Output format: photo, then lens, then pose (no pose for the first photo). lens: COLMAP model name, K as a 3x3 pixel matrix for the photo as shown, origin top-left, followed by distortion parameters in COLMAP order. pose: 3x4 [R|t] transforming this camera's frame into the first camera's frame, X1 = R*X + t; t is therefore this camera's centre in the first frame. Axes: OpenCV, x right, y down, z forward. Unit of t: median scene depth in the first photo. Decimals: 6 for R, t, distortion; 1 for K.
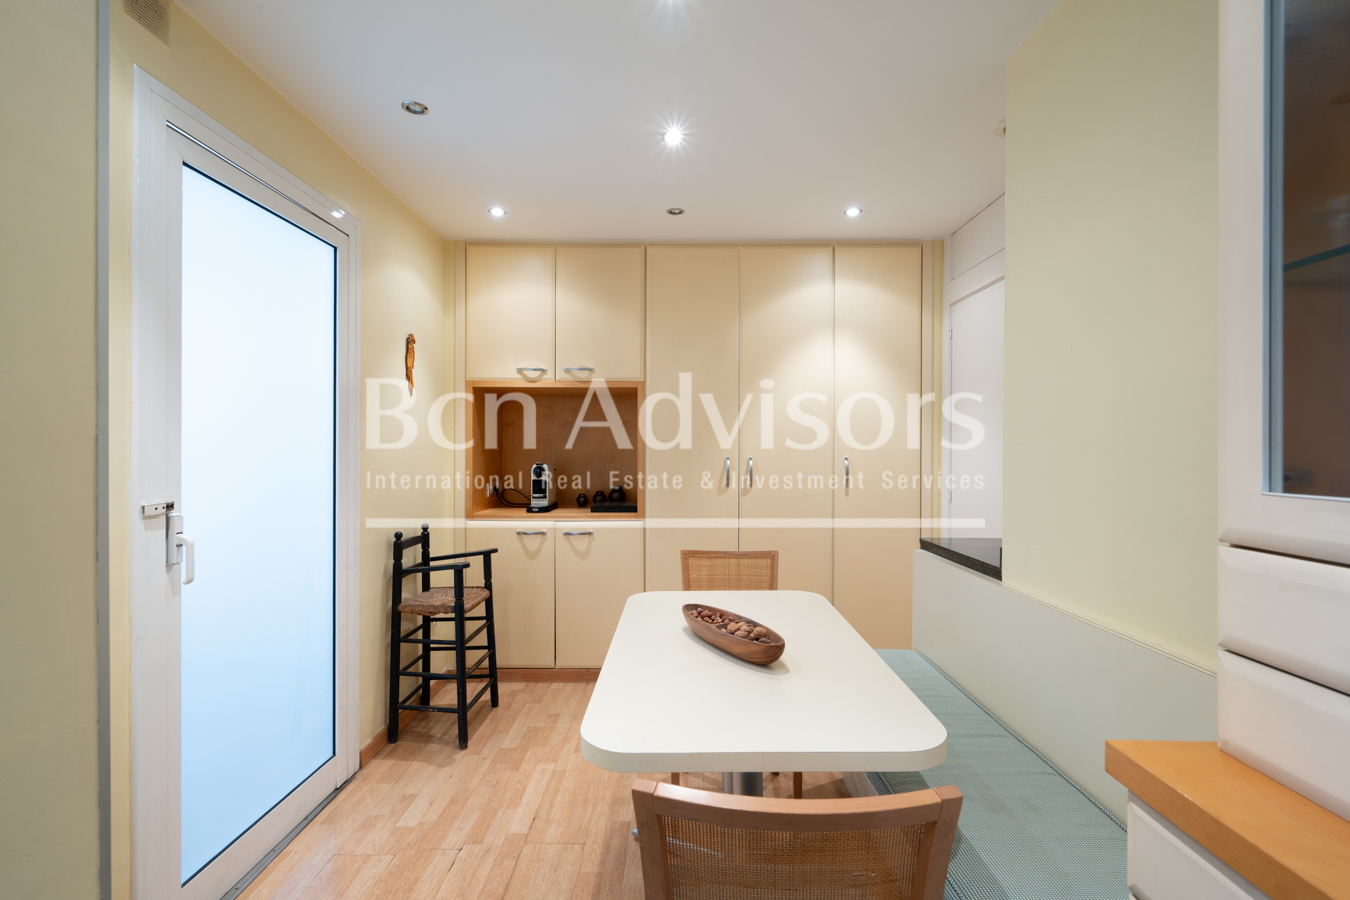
lens RADIAL K [[595.5, 0, 675.0], [0, 595.5, 450.0], [0, 0, 1]] dist [-0.007933, 0.000009]
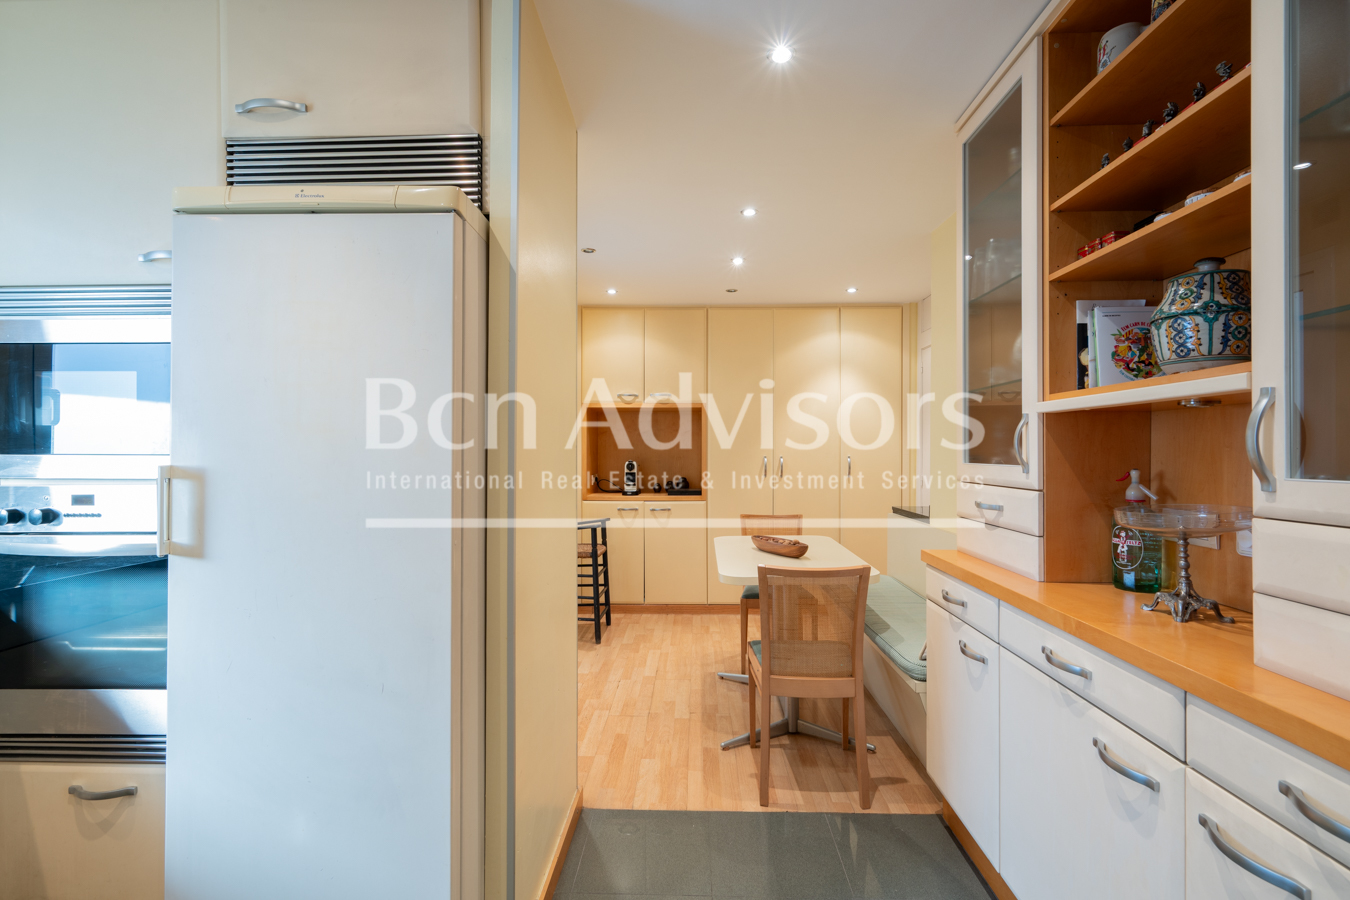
lens RADIAL K [[595.5, 0, 675.0], [0, 595.5, 450.0], [0, 0, 1]] dist [-0.007933, 0.000009]
pose [[0.999596, -0.001694, -0.028389, -0.089099], [0.001573, 0.999990, -0.004286, 0.003302], [0.028396, 0.004240, 0.999588, -0.439601]]
